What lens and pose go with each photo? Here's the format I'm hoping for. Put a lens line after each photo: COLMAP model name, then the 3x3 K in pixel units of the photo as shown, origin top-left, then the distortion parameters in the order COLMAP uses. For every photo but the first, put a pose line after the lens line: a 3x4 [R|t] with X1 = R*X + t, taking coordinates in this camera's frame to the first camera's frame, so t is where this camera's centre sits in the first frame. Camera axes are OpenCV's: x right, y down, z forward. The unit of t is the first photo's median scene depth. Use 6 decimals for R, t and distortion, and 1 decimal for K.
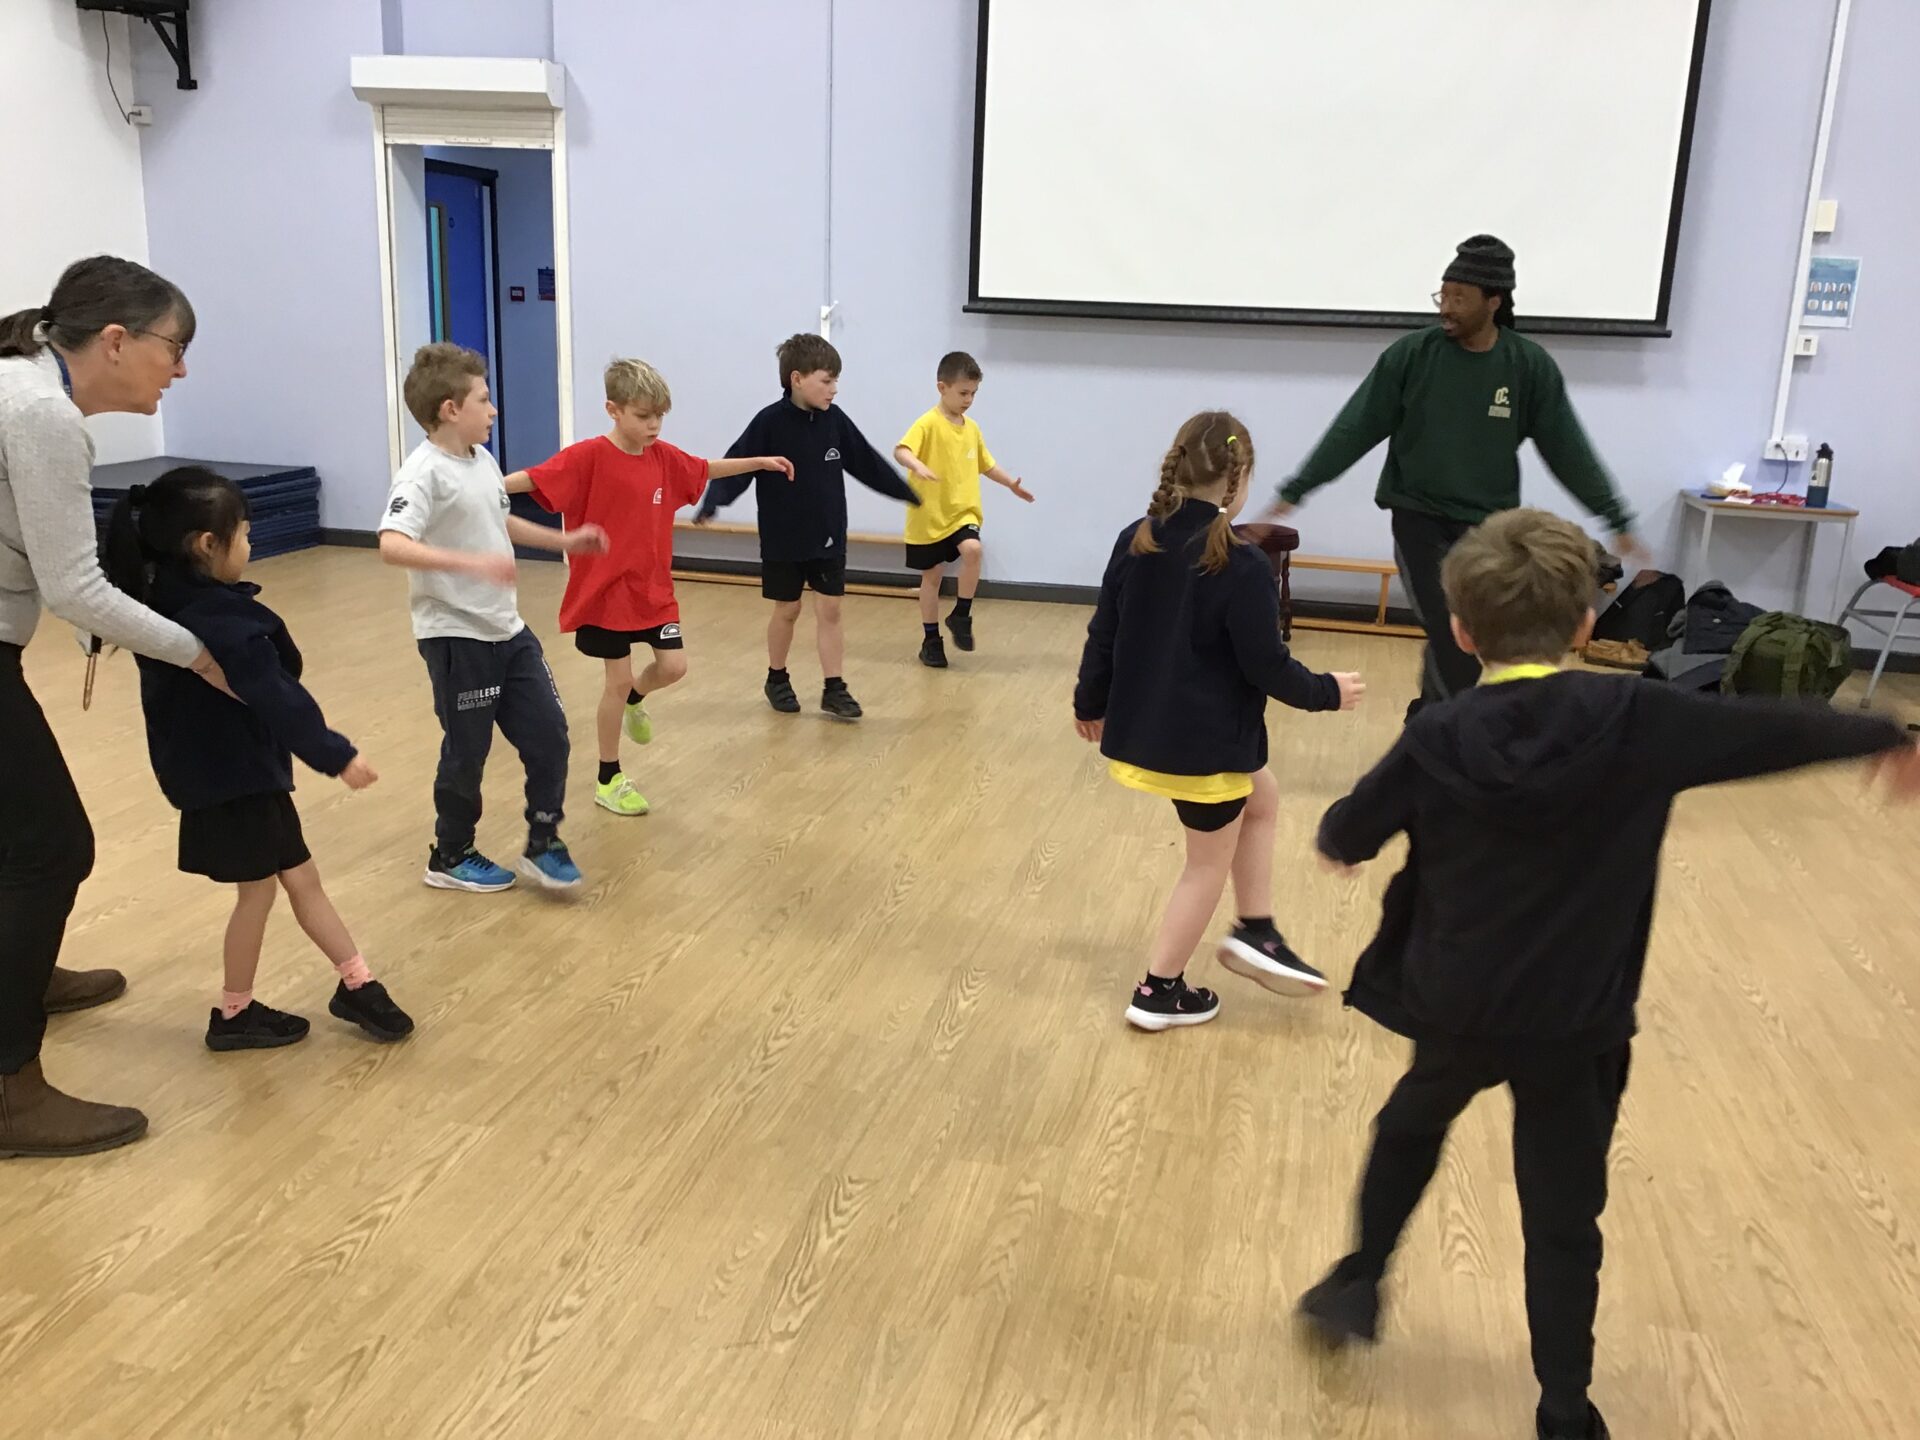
lens RADIAL K [[1744.8, 0, 960.0], [0, 1744.8, 720.0], [0, 0, 1]] dist [0.182544, -0.275756]
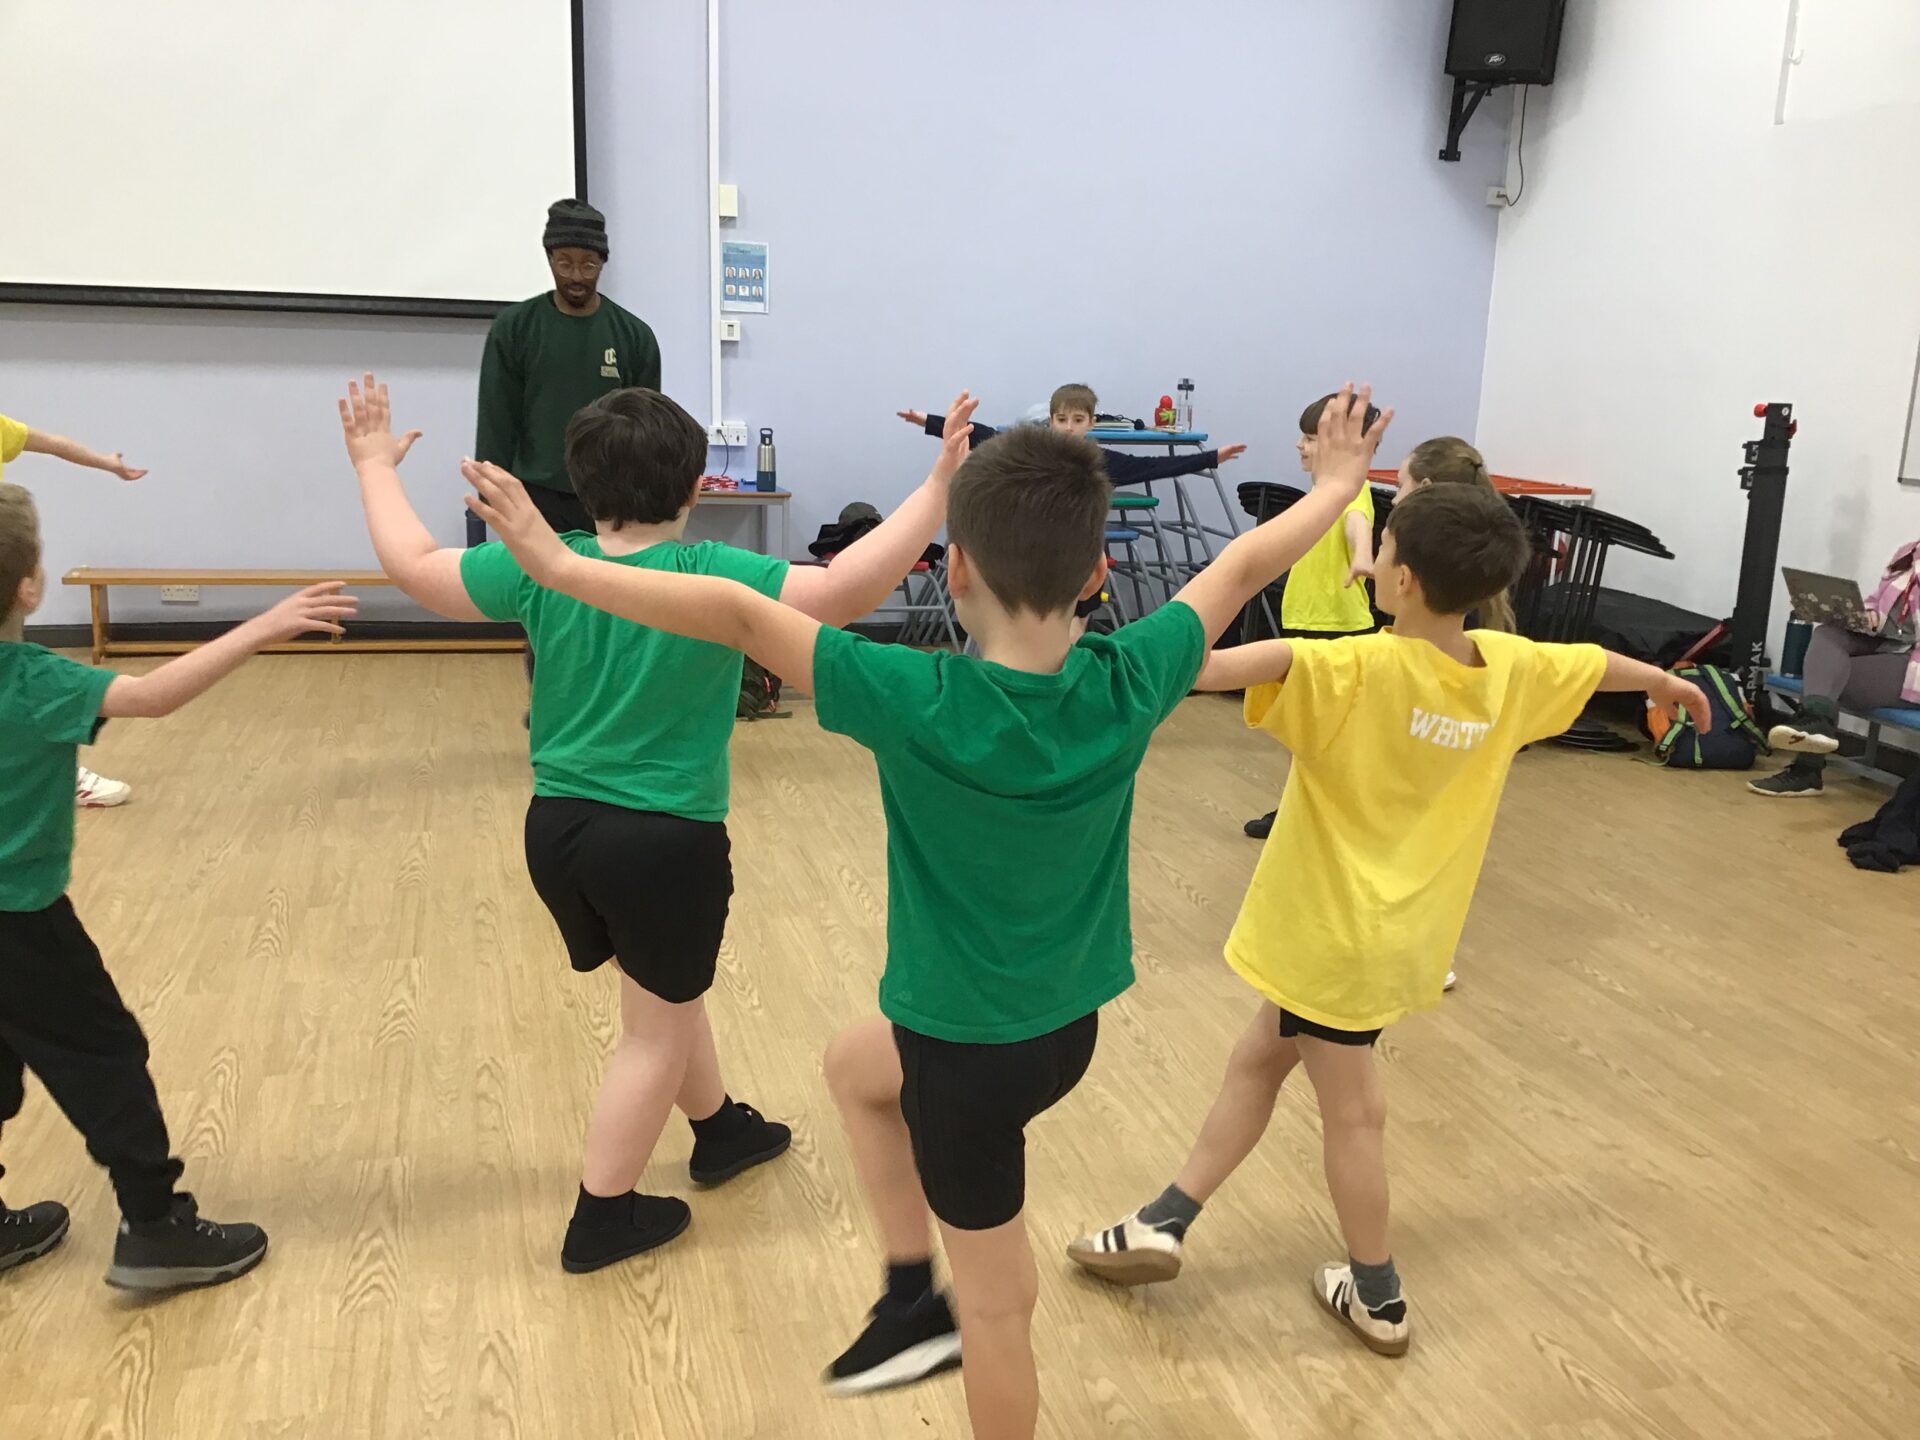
lens RADIAL K [[1744.8, 0, 960.0], [0, 1744.8, 720.0], [0, 0, 1]] dist [0.182544, -0.275756]
pose [[0.892950, -0.118364, 0.434315, 0.129034], [0.116602, 0.992701, 0.030807, -0.006119], [-0.434792, 0.023133, 0.900234, 0.053001]]
